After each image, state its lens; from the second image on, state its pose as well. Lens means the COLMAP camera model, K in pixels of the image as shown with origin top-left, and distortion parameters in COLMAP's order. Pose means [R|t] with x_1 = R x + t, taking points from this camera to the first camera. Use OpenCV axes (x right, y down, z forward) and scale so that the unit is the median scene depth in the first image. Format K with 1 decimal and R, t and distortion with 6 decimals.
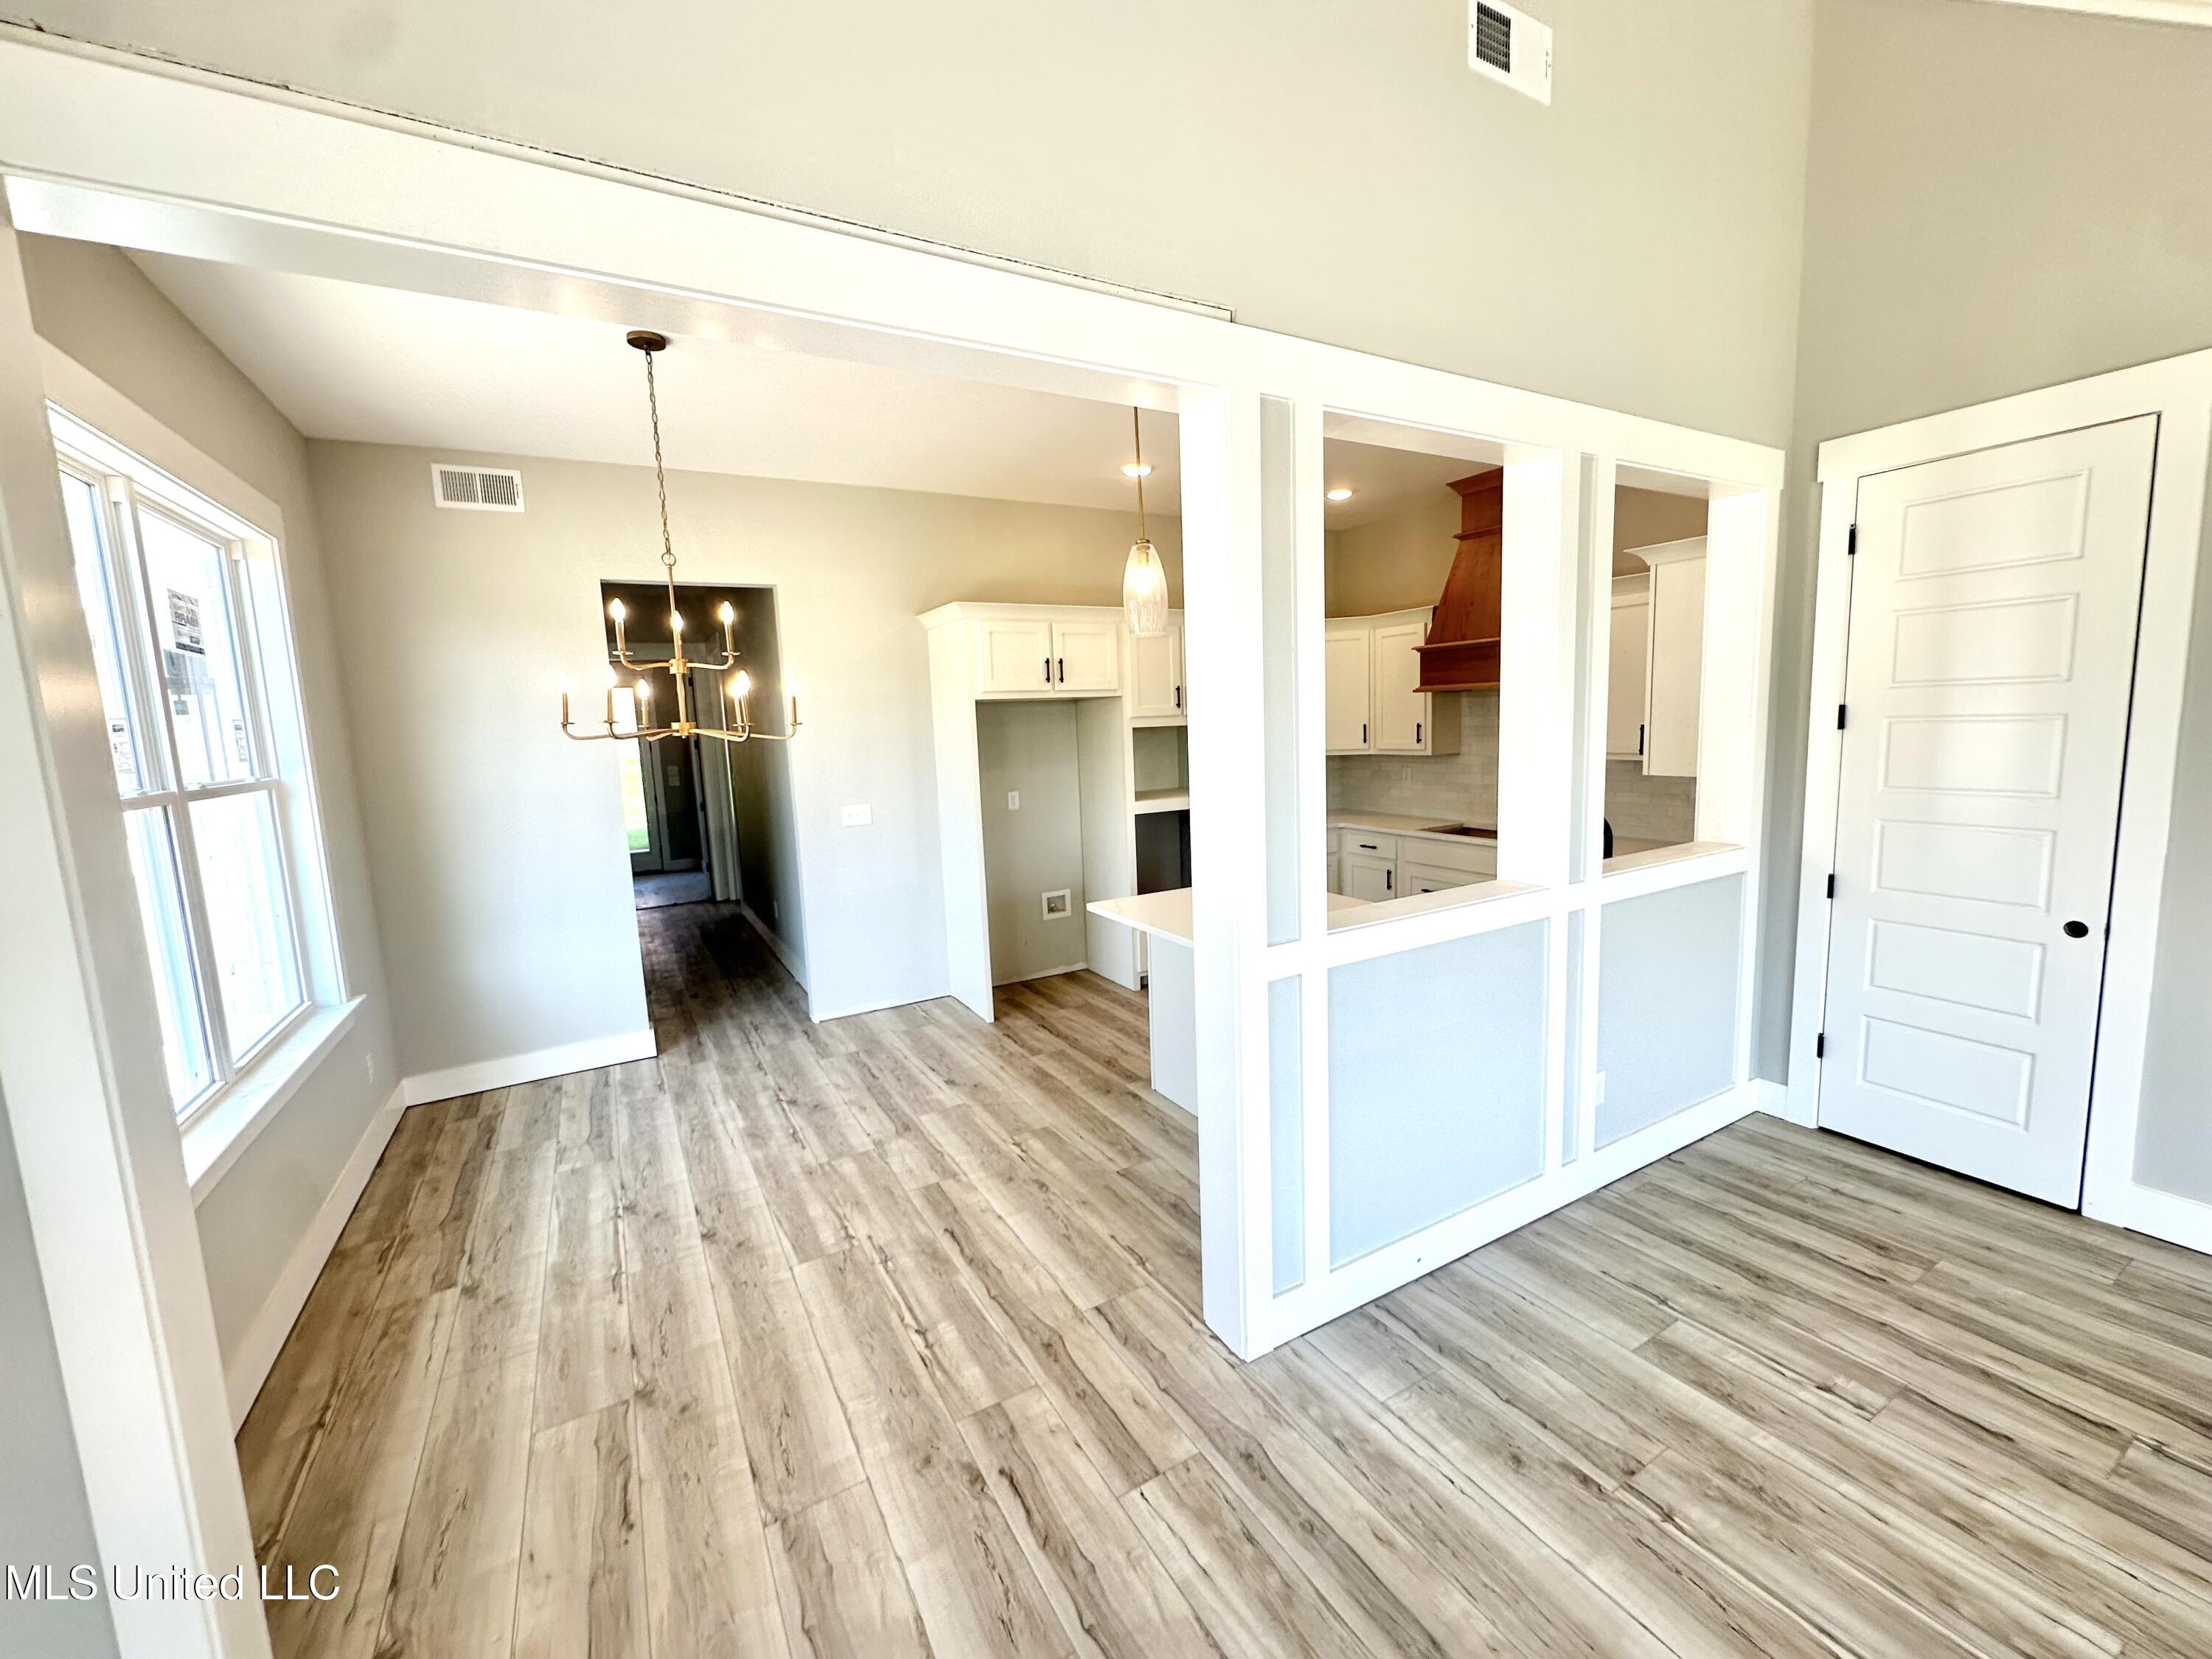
lens RADIAL K [[884.8, 0, 1105.3], [0, 884.8, 822.6], [0, 0, 1]] dist [-0.002329, 0.000585]
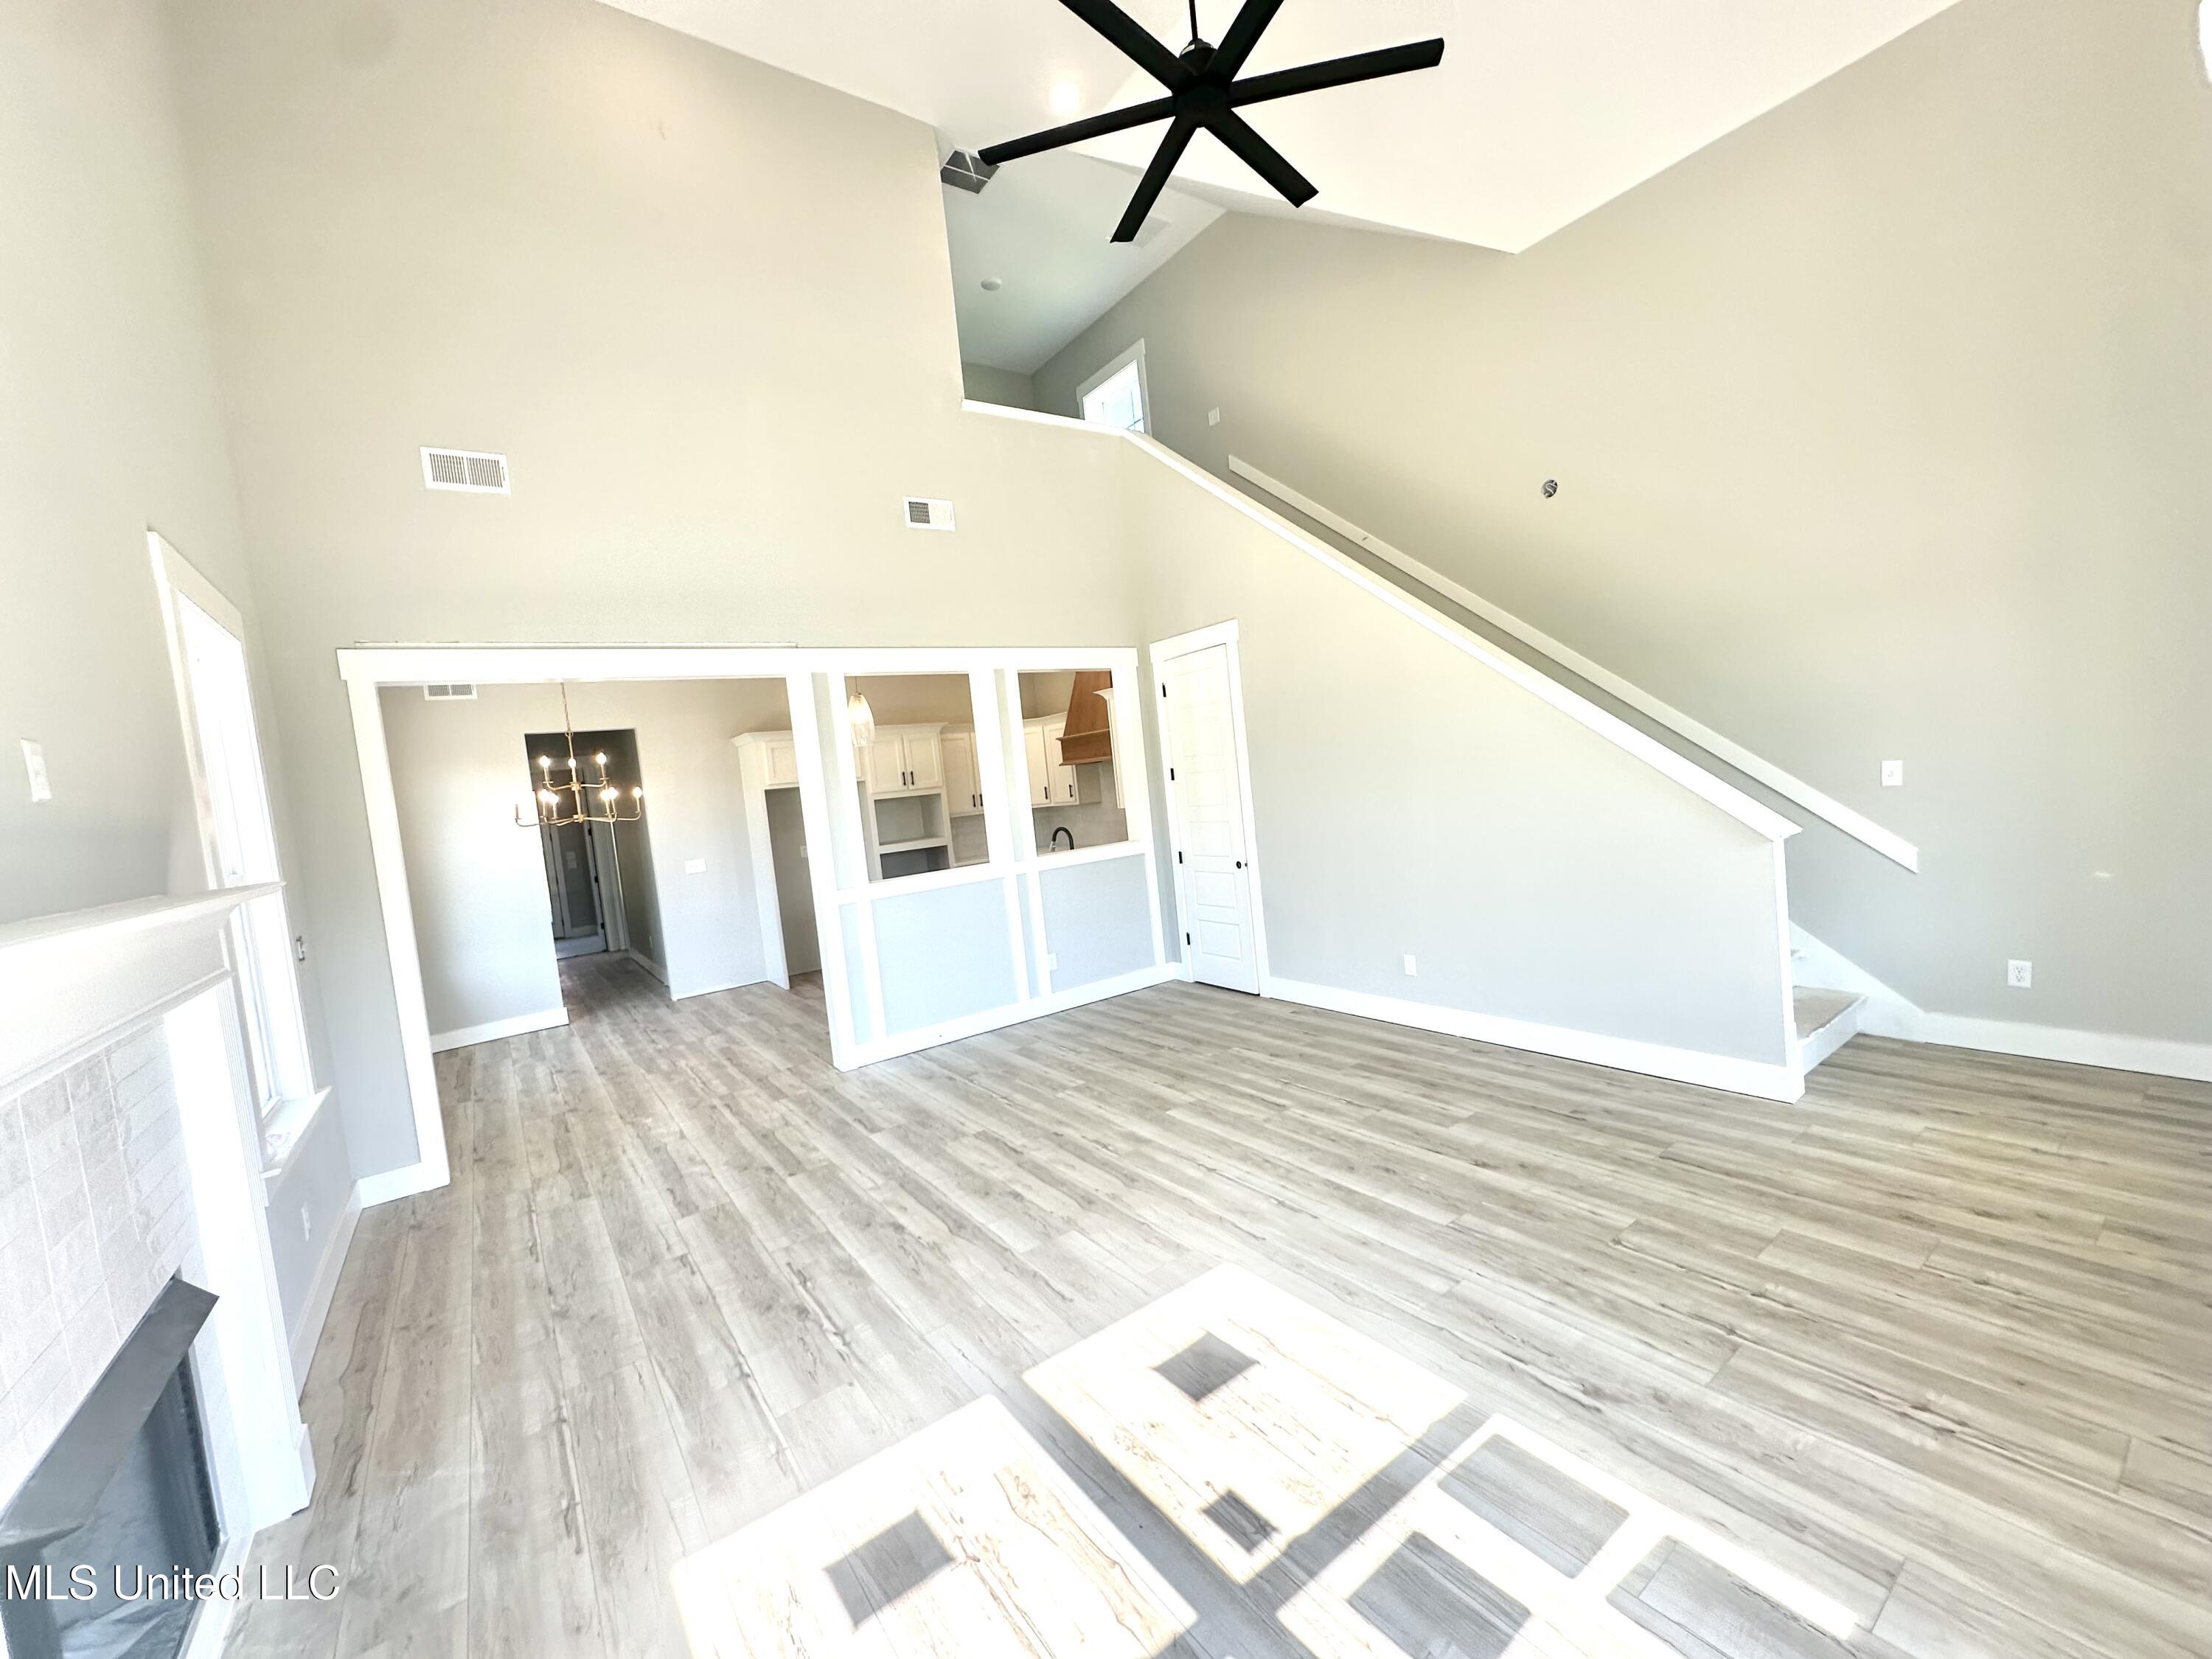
lens RADIAL K [[884.8, 0, 1105.3], [0, 884.8, 822.6], [0, 0, 1]] dist [-0.002329, 0.000585]
pose [[0.993248, -0.068132, 0.093898, 0.463350], [0.074731, 0.994838, -0.068651, 0.117469], [-0.088736, 0.075204, 0.993212, -0.981880]]
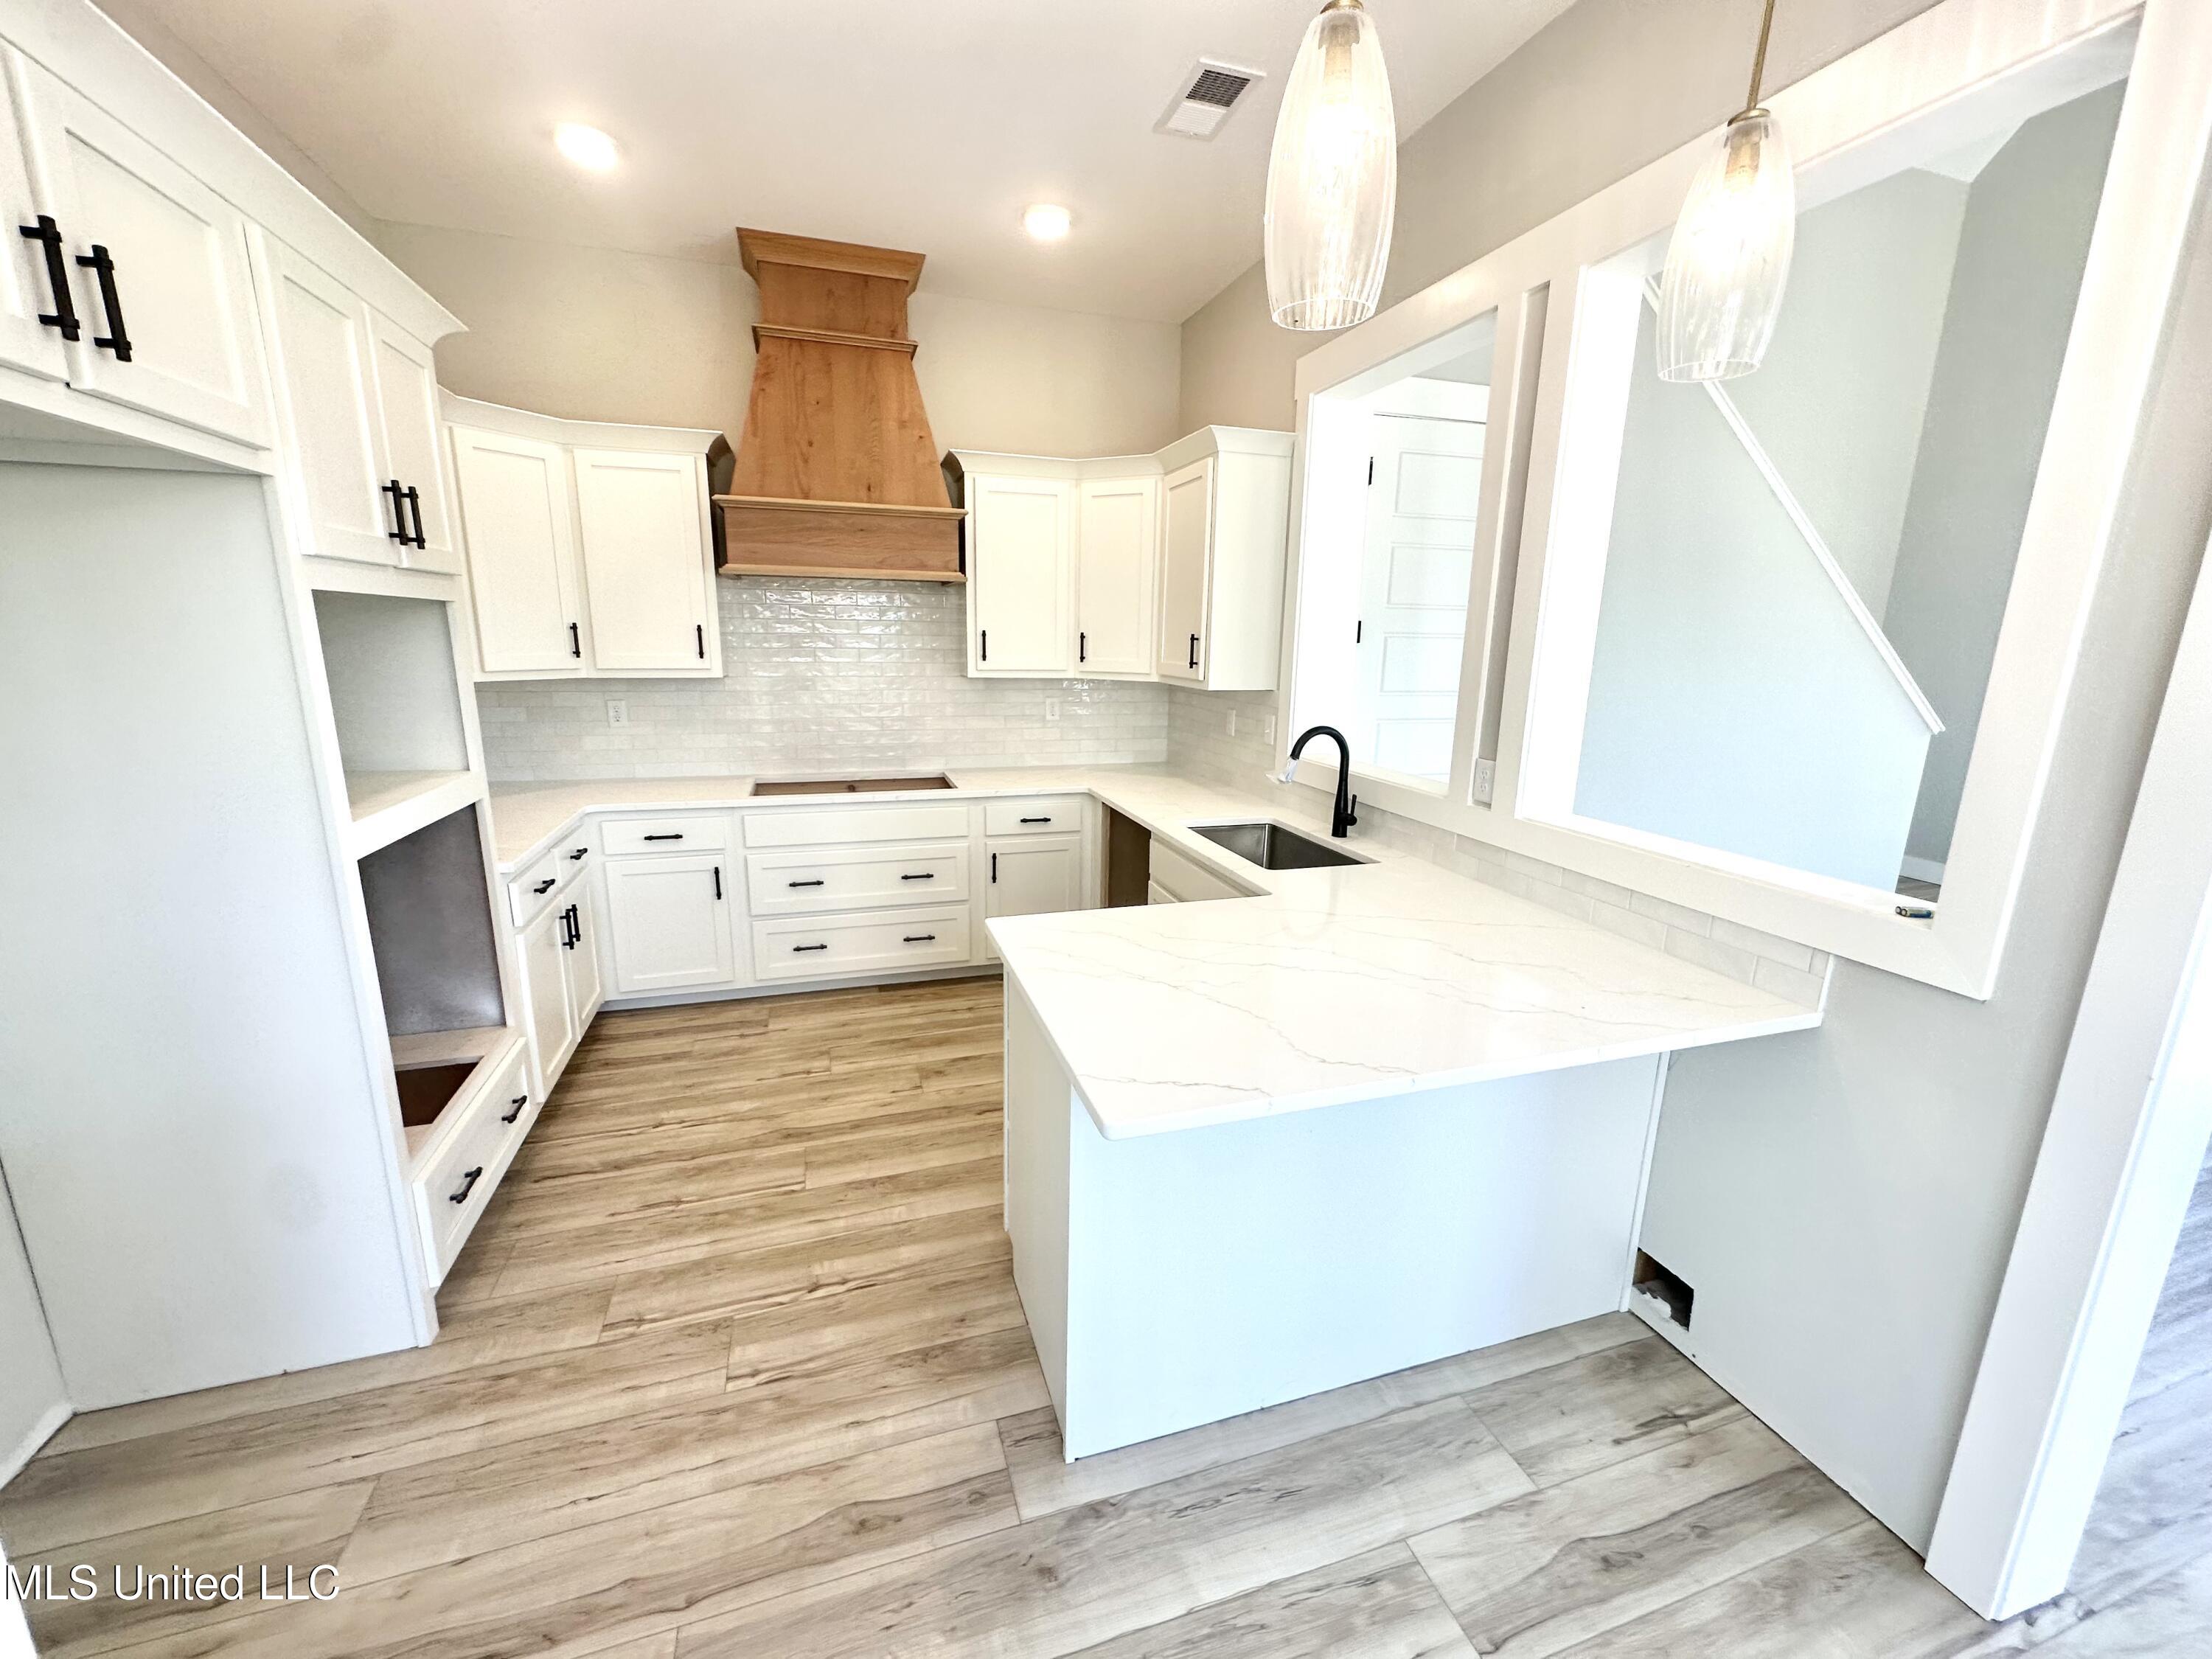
lens RADIAL K [[881.5, 0, 1106.2], [0, 881.5, 829.1], [0, 0, 1]] dist [-0.001516, 0.000254]
pose [[0.204970, -0.171443, 0.963636, -0.356775], [0.091673, 0.983574, 0.155491, -0.073720], [-0.974466, 0.056469, 0.217320, 1.049761]]
